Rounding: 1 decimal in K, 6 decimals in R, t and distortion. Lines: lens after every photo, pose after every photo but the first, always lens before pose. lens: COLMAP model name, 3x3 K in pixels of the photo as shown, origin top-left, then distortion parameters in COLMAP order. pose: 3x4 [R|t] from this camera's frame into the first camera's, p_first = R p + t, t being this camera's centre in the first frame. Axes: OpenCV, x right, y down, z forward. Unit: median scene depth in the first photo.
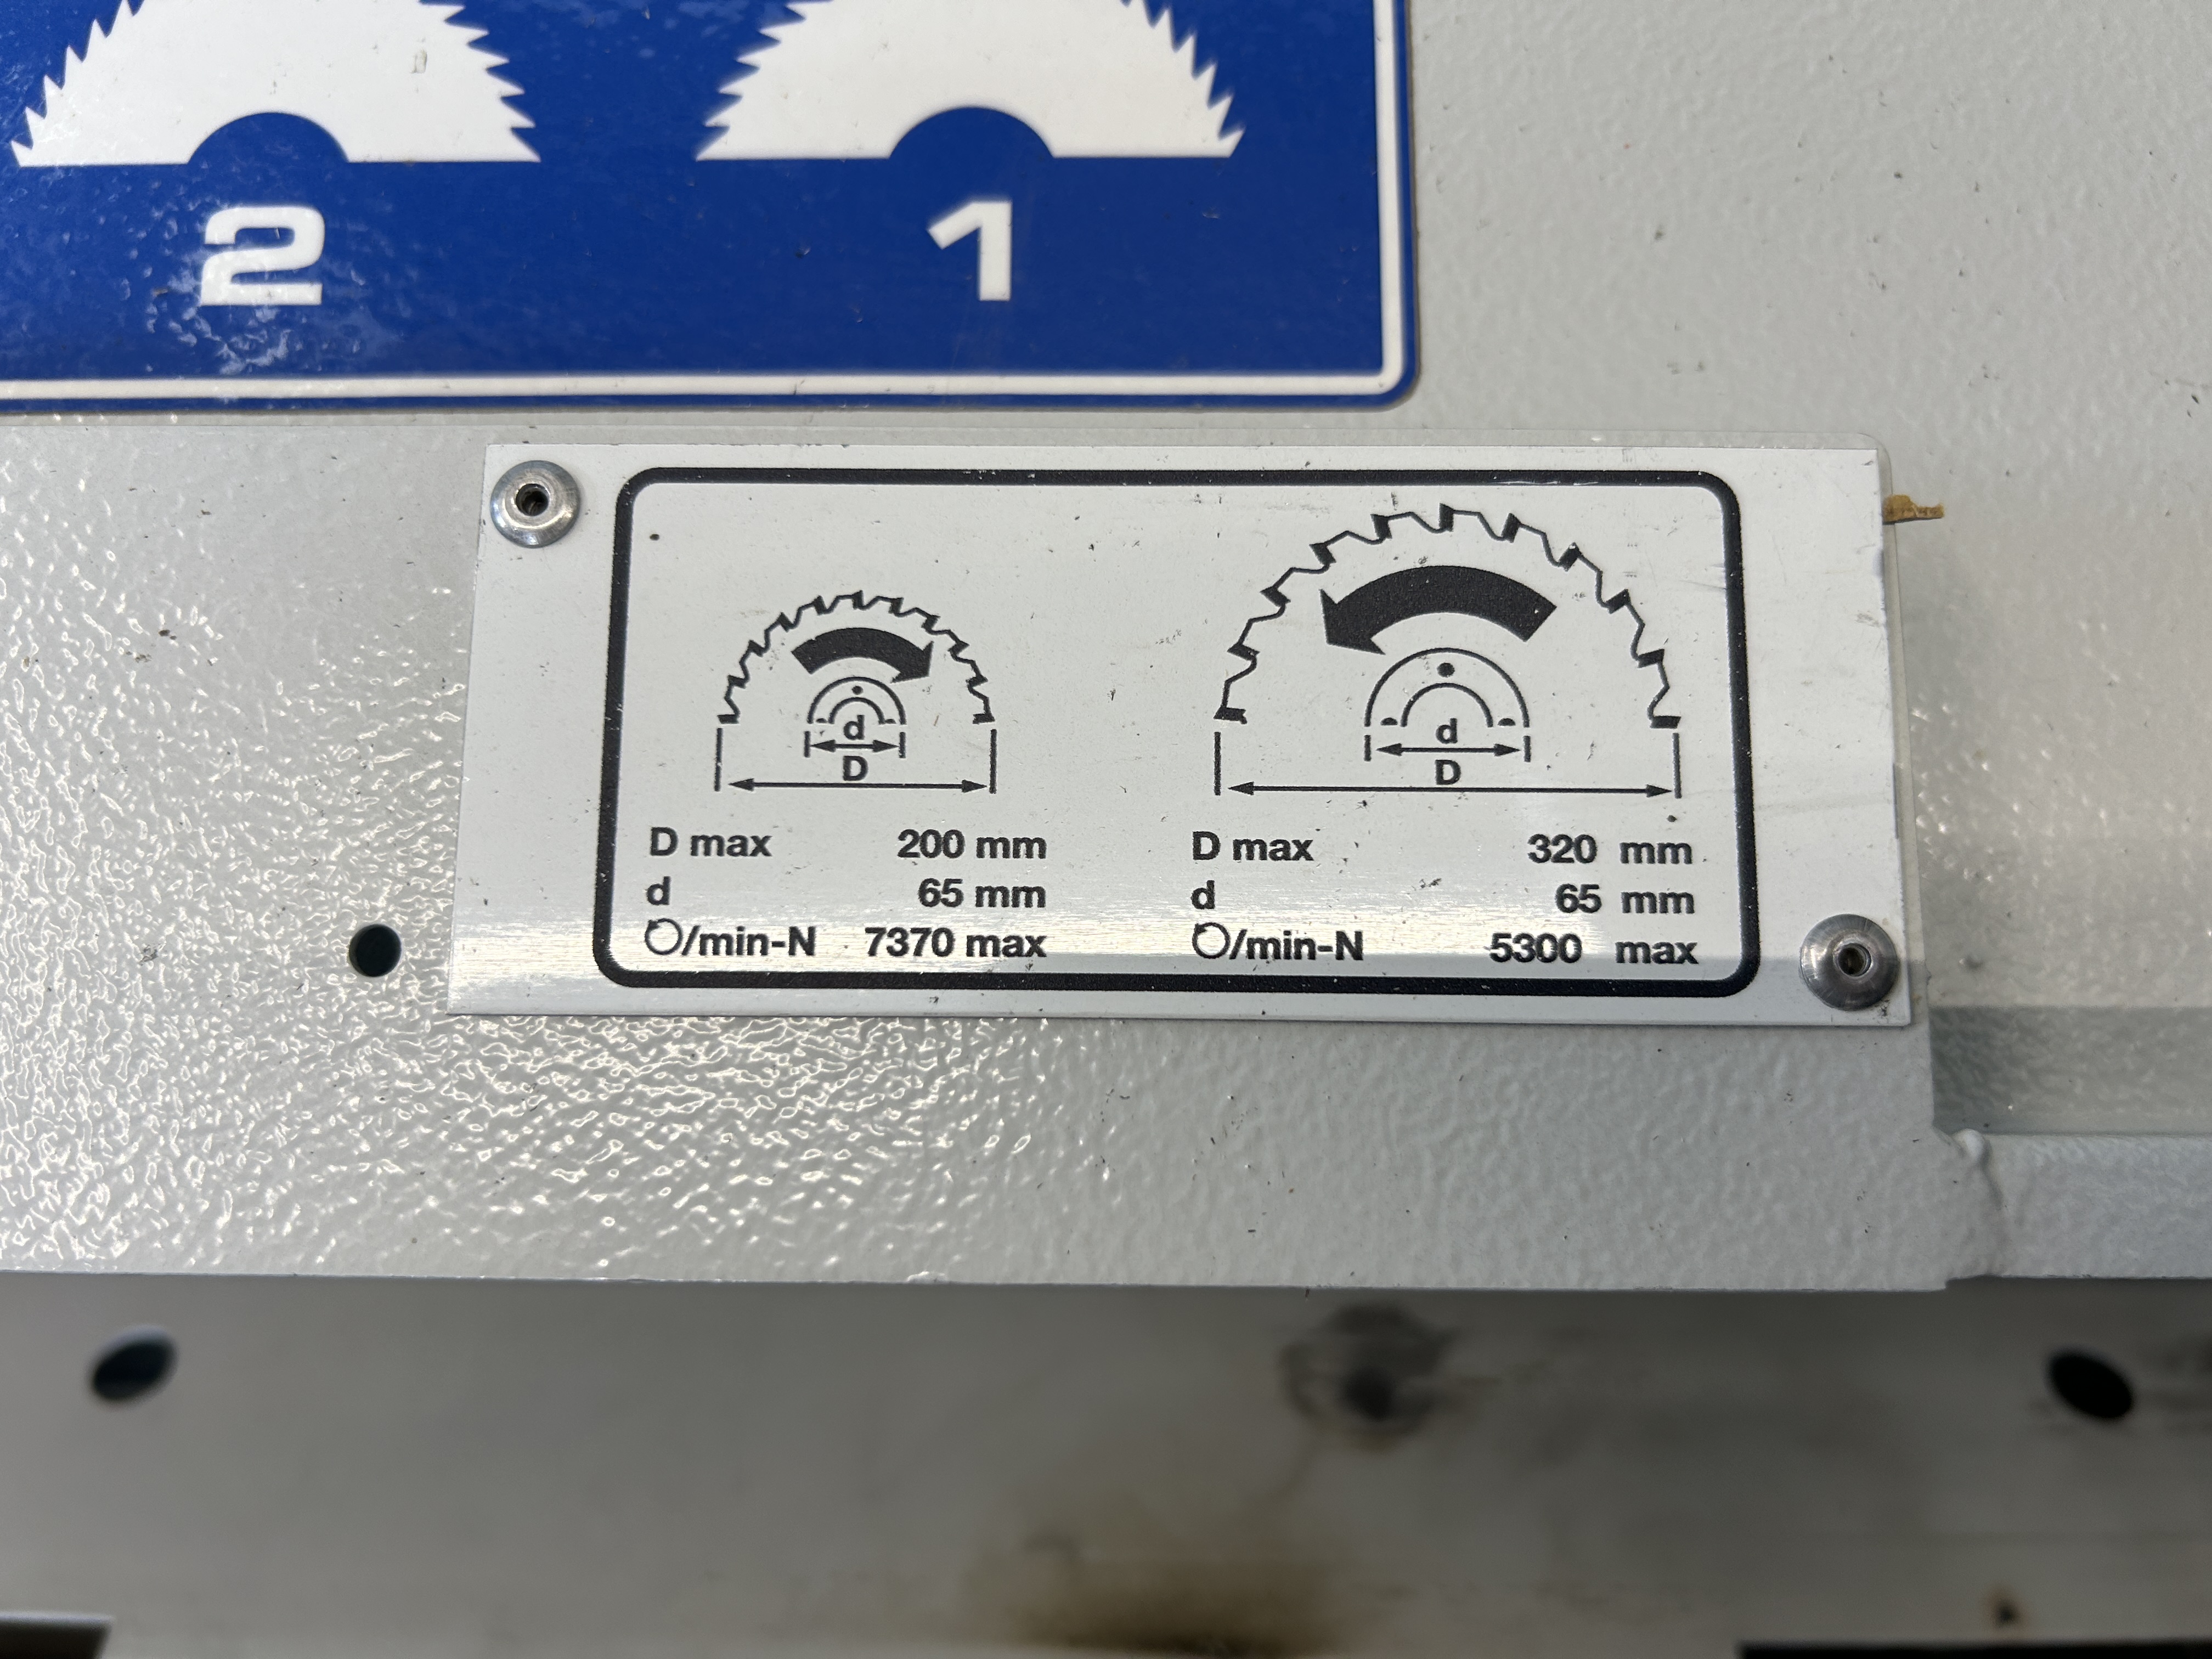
lens RADIAL K [[1669.3, 0, 1091.1], [0, 1669.3, 826.5], [0, 0, 1]] dist [0.042781, -0.048864]
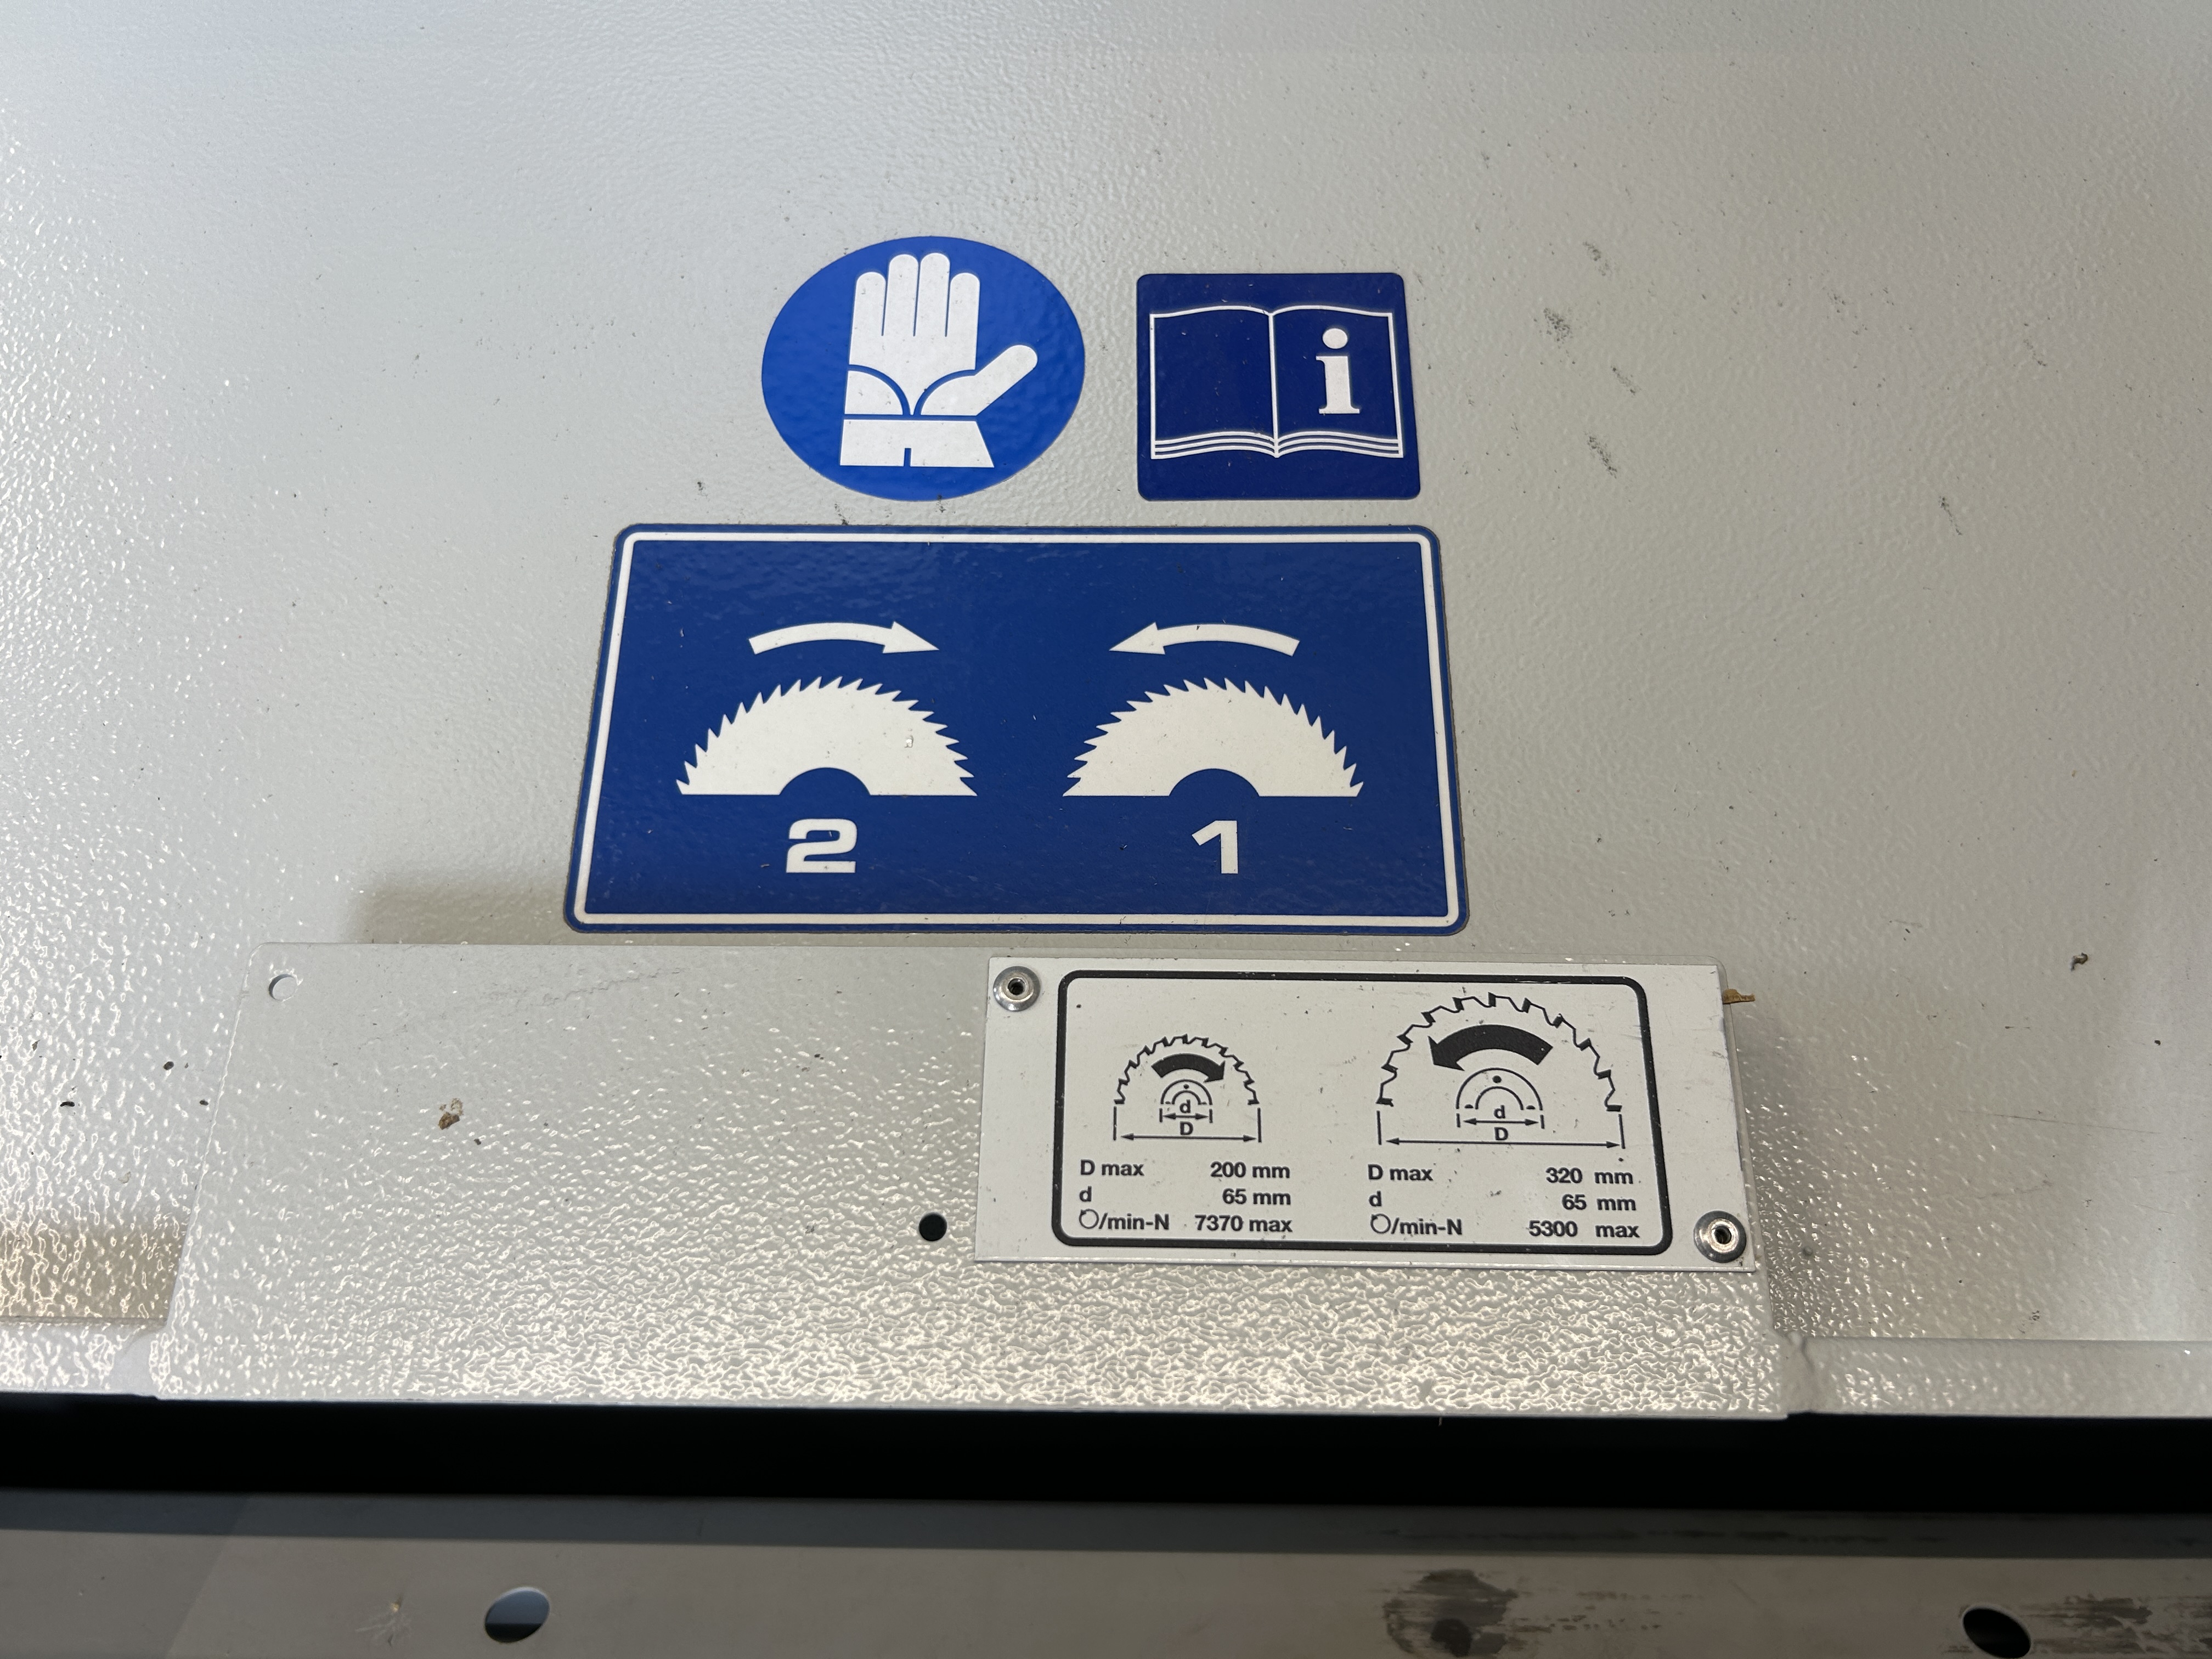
lens RADIAL K [[1669.3, 0, 1098.5], [0, 1669.3, 836.3], [0, 0, 1]] dist [0.042781, -0.048864]
pose [[0.999977, 0.005887, -0.003274, -0.233495], [-0.006506, 0.970055, -0.242800, 0.102041], [0.001747, 0.242815, 0.970071, -0.903353]]
